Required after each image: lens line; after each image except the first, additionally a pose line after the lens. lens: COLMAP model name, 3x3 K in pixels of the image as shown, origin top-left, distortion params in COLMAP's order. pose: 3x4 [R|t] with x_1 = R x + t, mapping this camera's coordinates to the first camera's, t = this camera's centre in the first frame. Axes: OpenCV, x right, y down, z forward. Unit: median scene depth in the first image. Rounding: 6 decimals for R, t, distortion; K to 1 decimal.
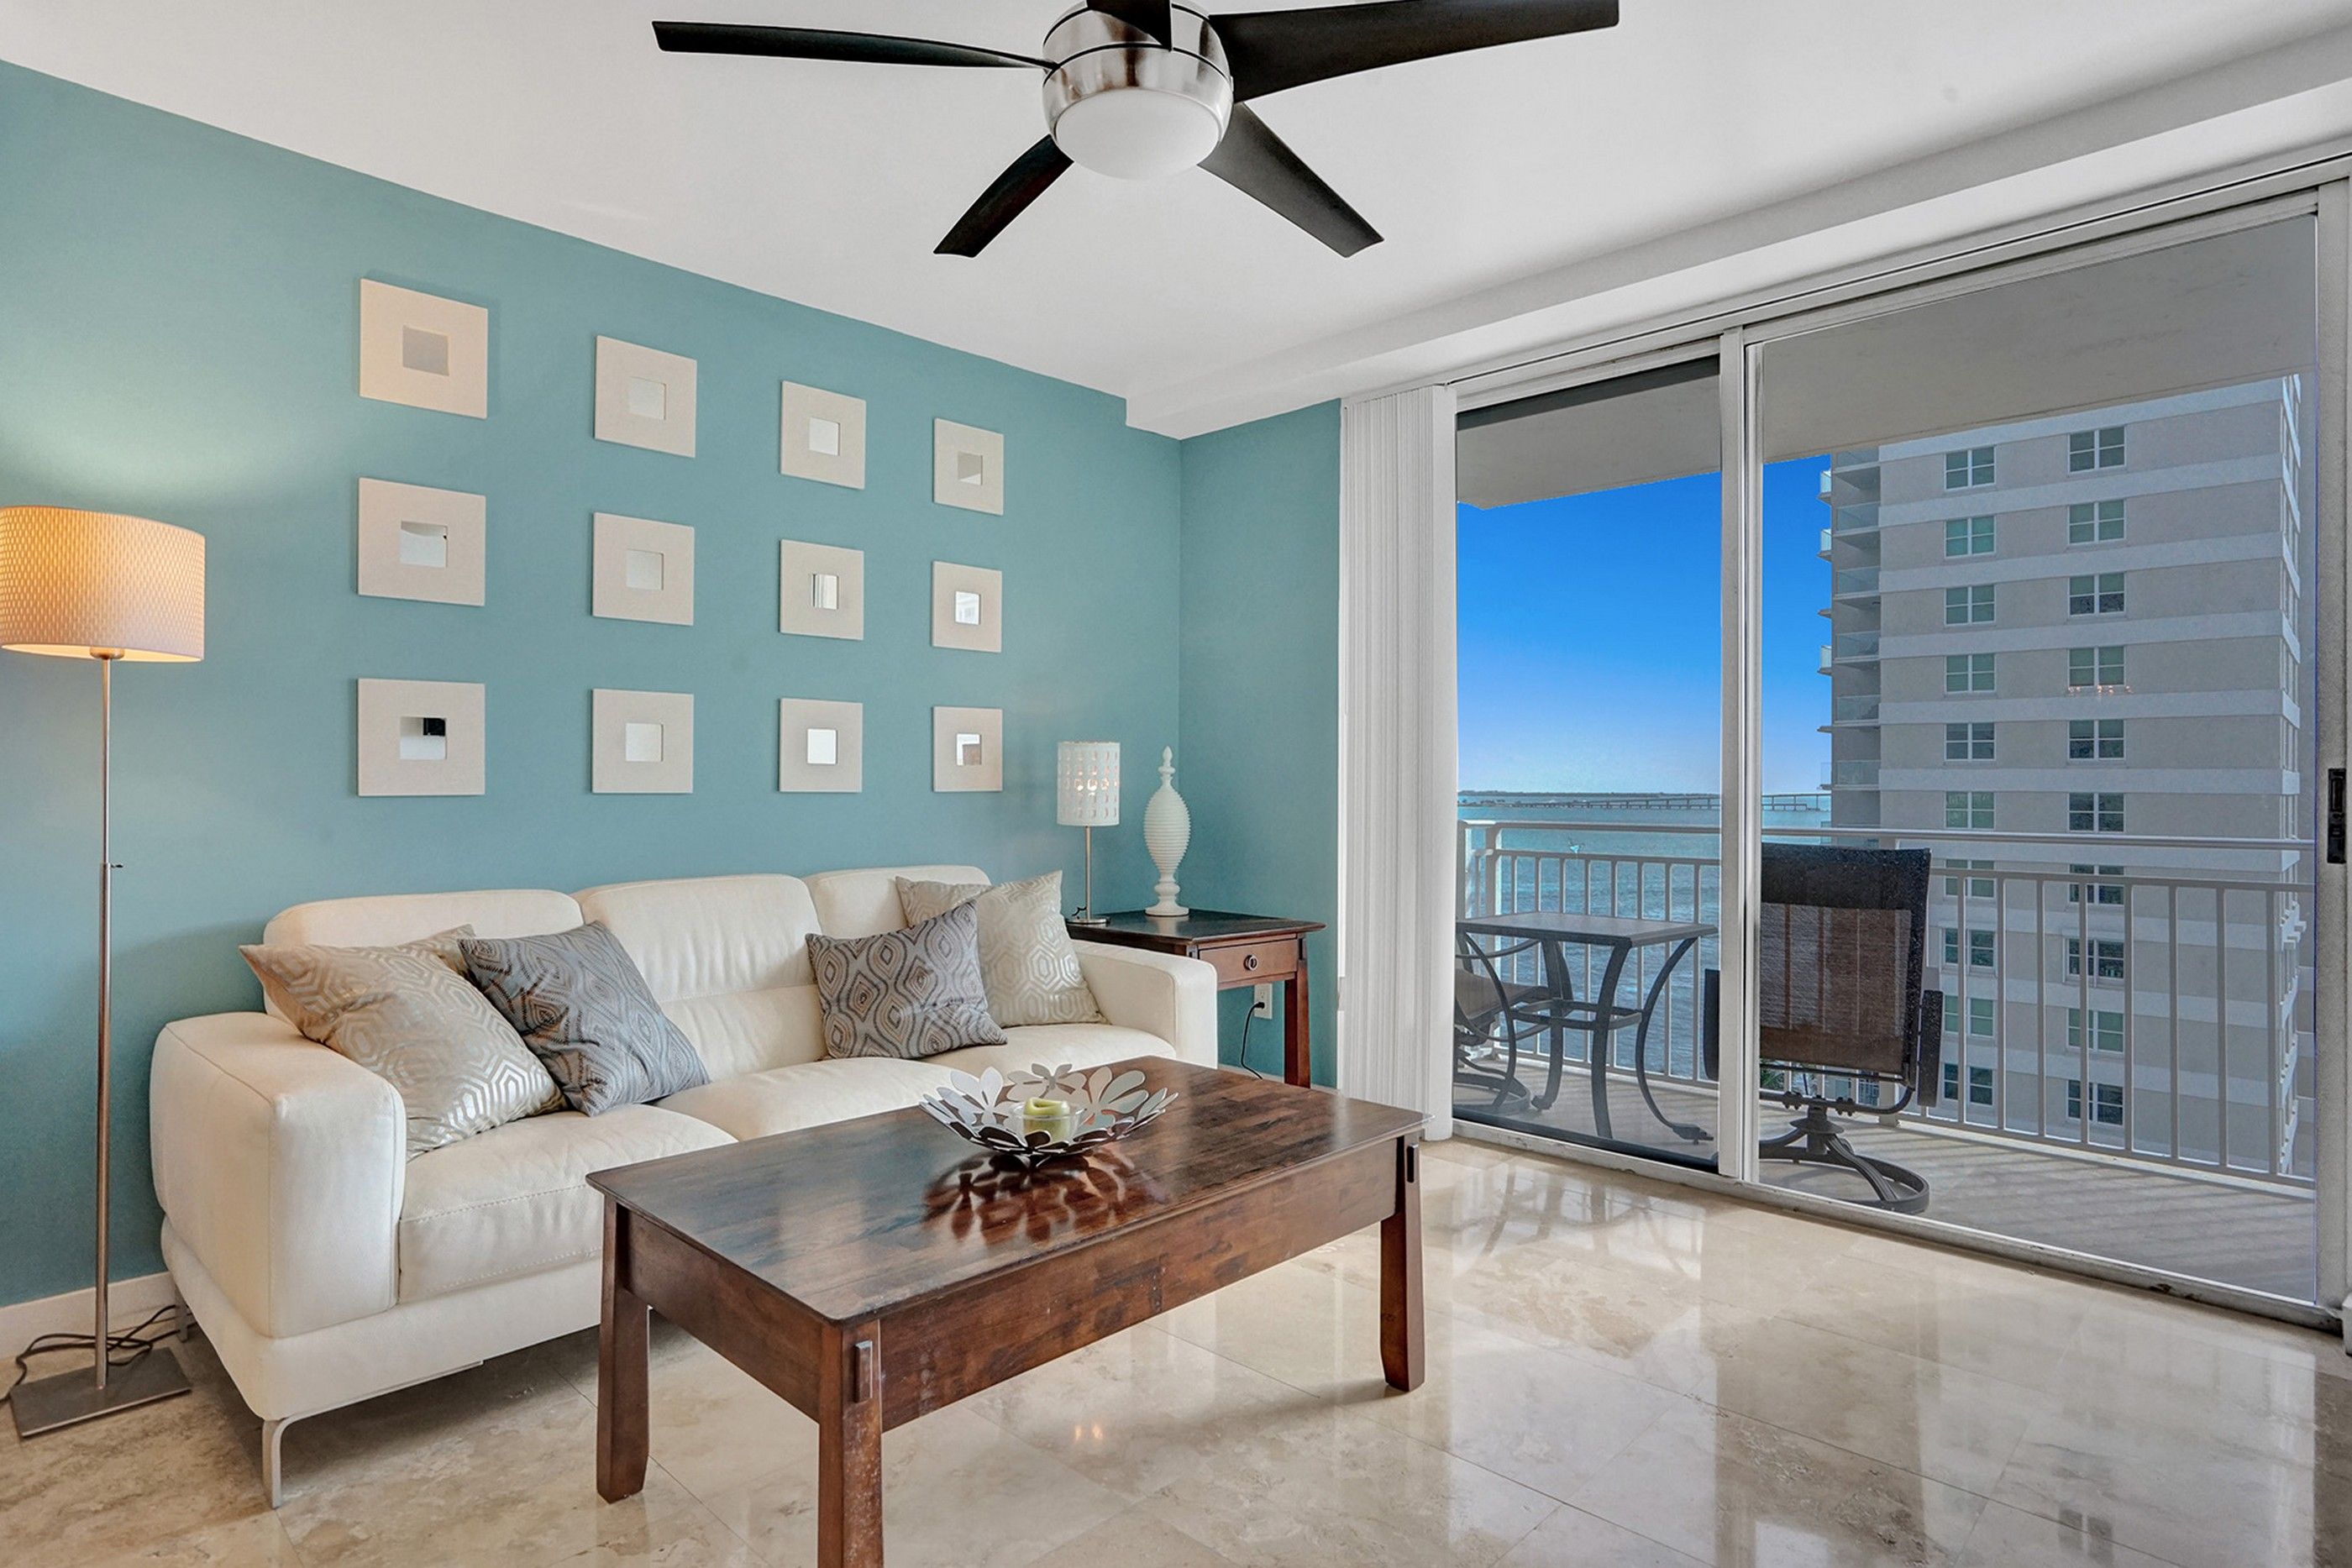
lens RADIAL K [[1242.8, 0, 1157.3], [0, 1242.8, 783.3], [0, 0, 1]] dist [-0.023709, 0.009870]
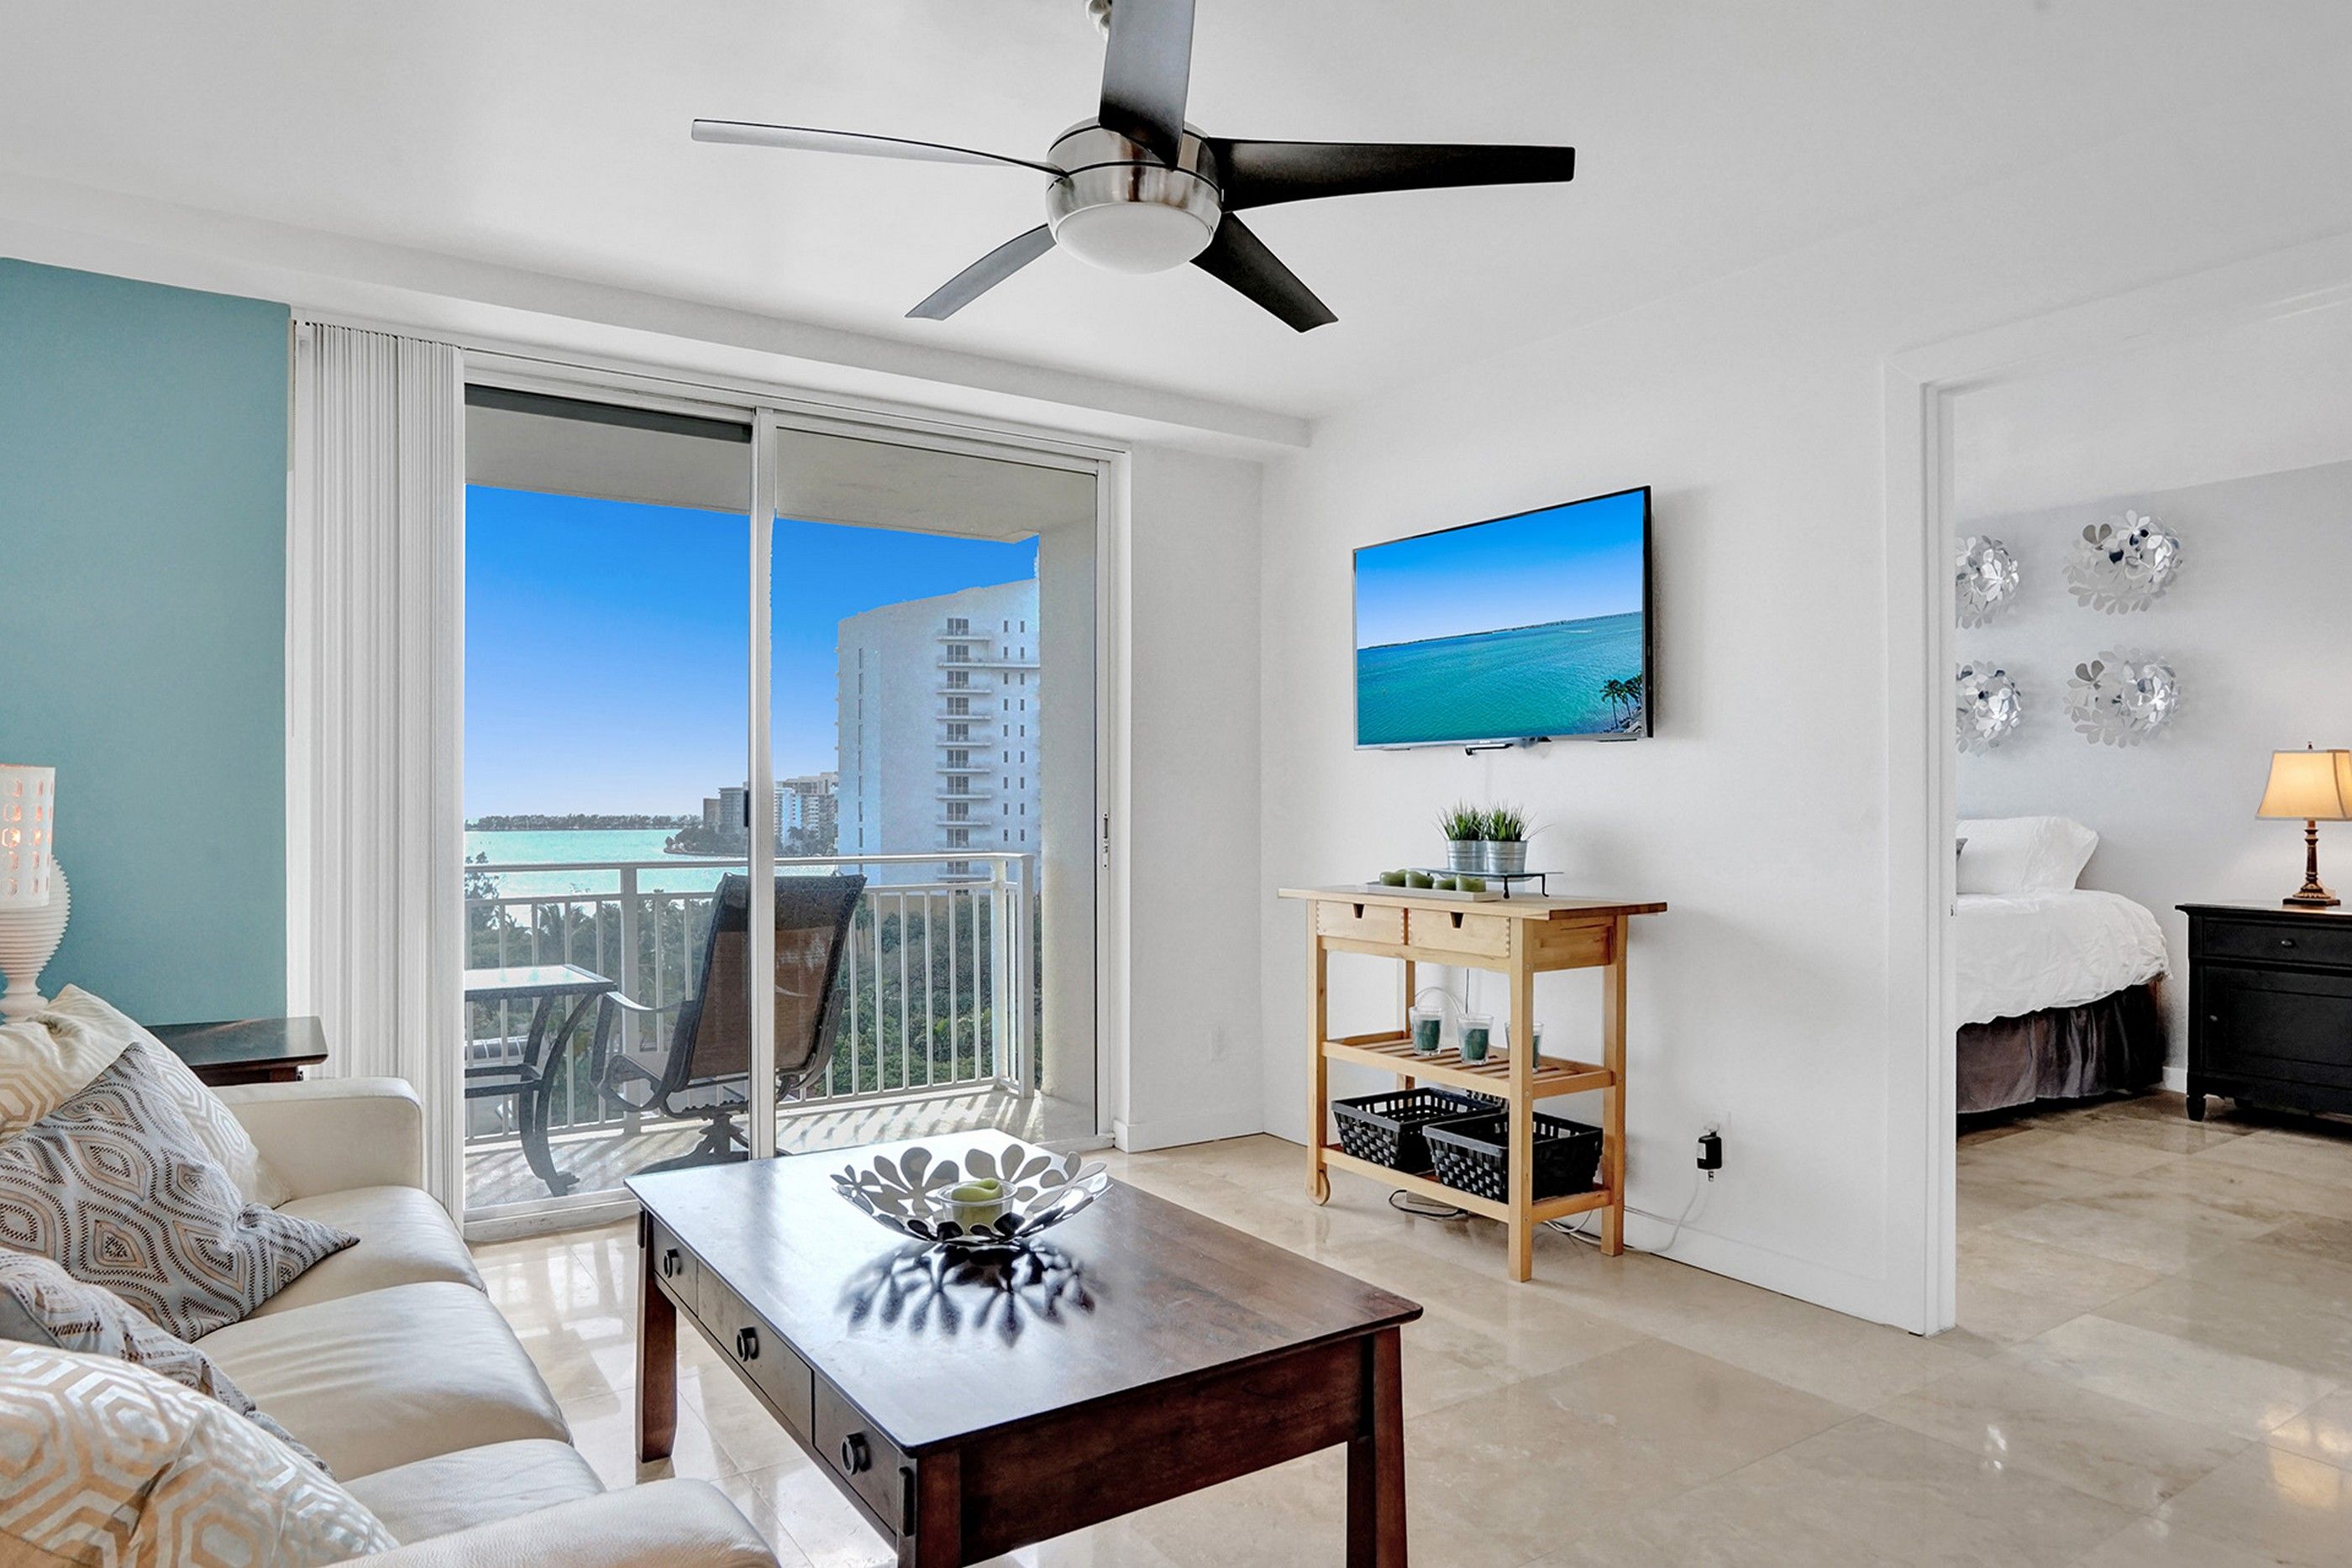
lens RADIAL K [[1396.1, 0, 1137.7], [0, 1396.1, 832.1], [0, 0, 1]] dist [-0.029276, 0.002193]
pose [[0.223699, -0.020833, 0.974436, -0.644306], [-0.001065, 0.999766, 0.021619, -0.018686], [-0.974658, -0.005874, 0.223625, 0.388291]]
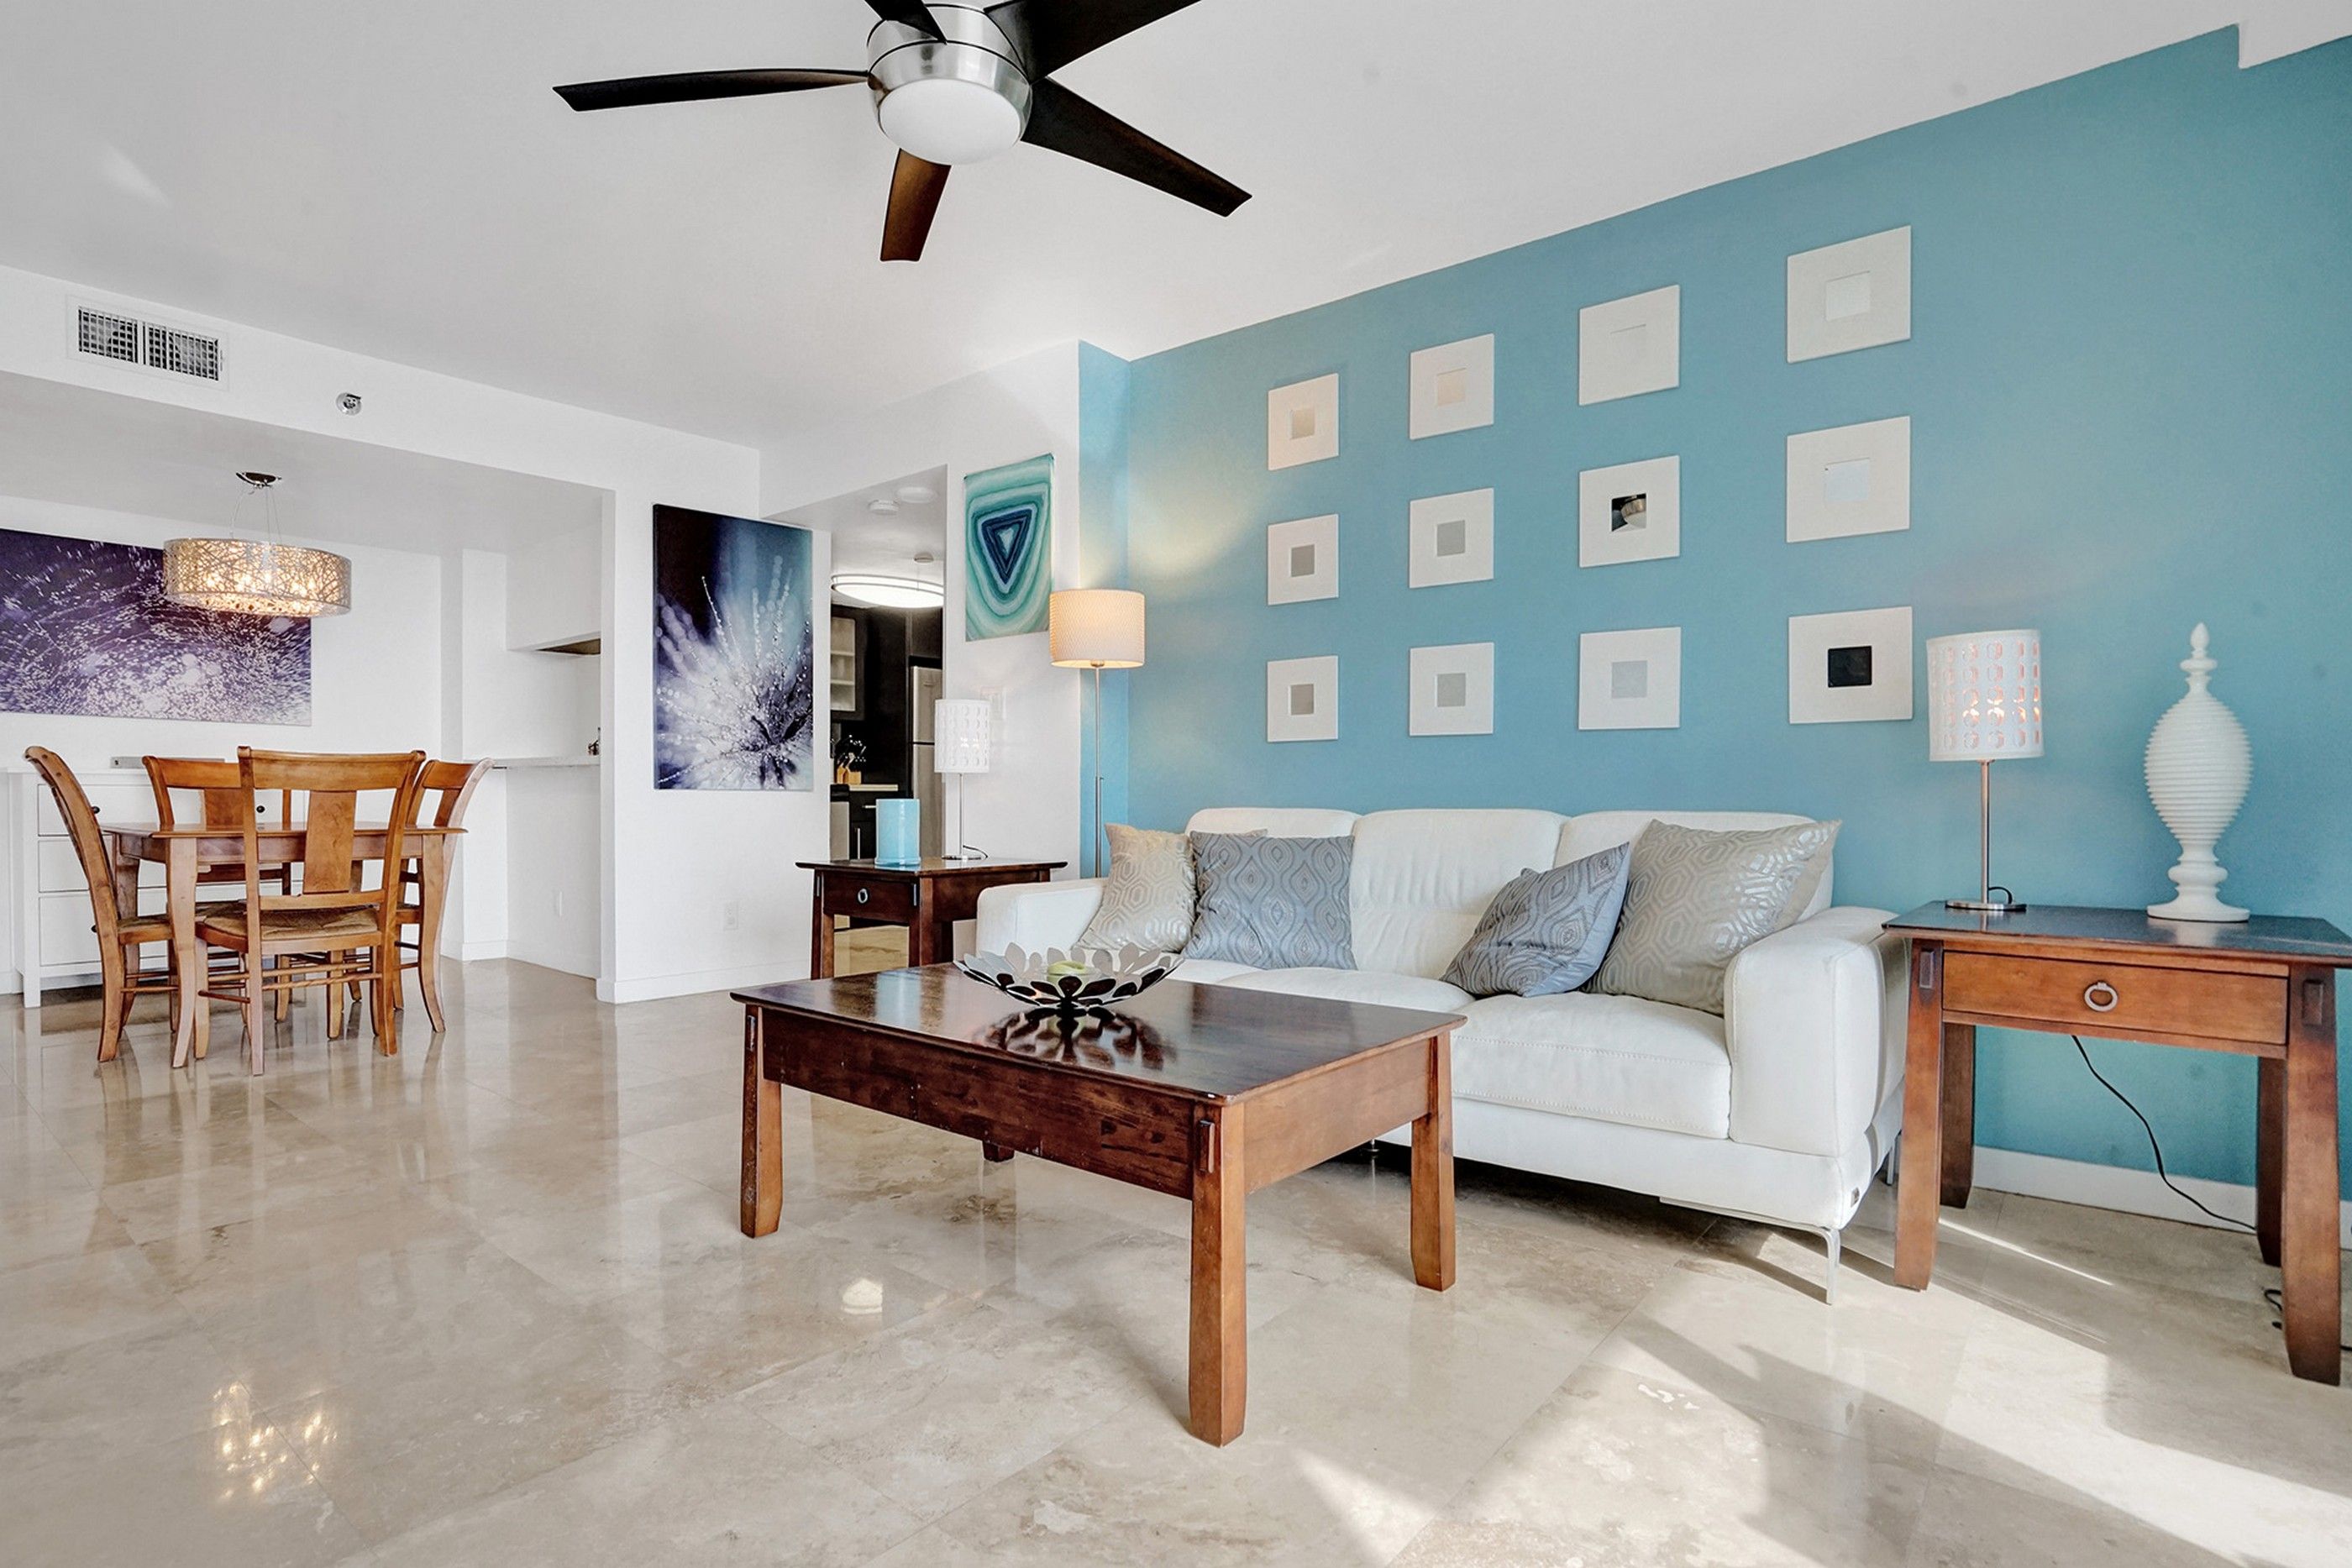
lens RADIAL K [[1190.0, 0, 1154.2], [0, 1190.0, 799.8], [0, 0, 1]] dist [-0.041317, 0.006051]
pose [[0.080157, 0.001057, -0.996782, 0.604821], [-0.001104, 0.999999, 0.000972, 0.062186], [0.996782, 0.001023, 0.080158, 0.595733]]
